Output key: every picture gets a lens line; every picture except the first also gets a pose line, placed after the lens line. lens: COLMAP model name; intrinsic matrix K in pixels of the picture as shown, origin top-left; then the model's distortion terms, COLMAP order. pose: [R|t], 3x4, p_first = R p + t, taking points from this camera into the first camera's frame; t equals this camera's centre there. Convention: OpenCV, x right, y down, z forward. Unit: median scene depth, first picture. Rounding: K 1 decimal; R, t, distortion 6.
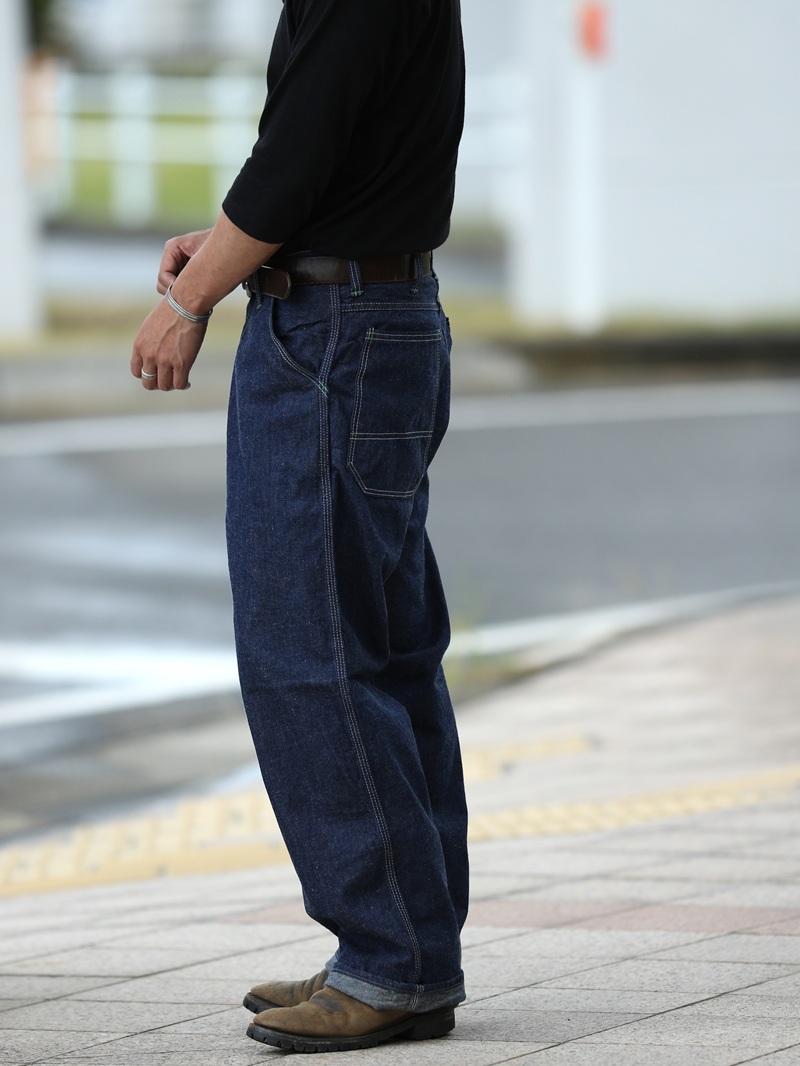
lens RADIAL K [[6358.7, 0, 400.0], [0, 6358.7, 533.0], [0, 0, 1]] dist [0.469321, -4.607903]
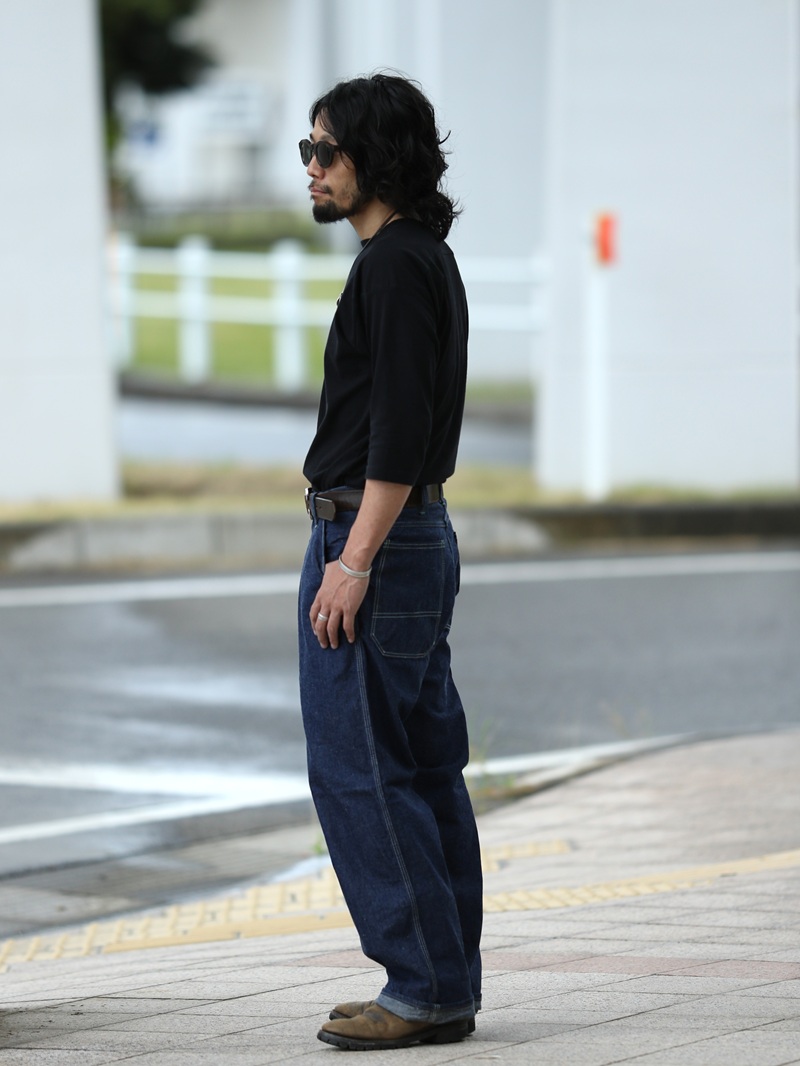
lens RADIAL K [[6580.3, 0, 400.0], [0, 6580.3, 533.0], [0, 0, 1]] dist [0.361561, 7.648152]
pose [[0.999899, 0.011963, -0.007633, 0.007352], [-0.012119, 0.999710, -0.020823, -0.002744], [0.007381, 0.020914, 0.999754, -0.463129]]
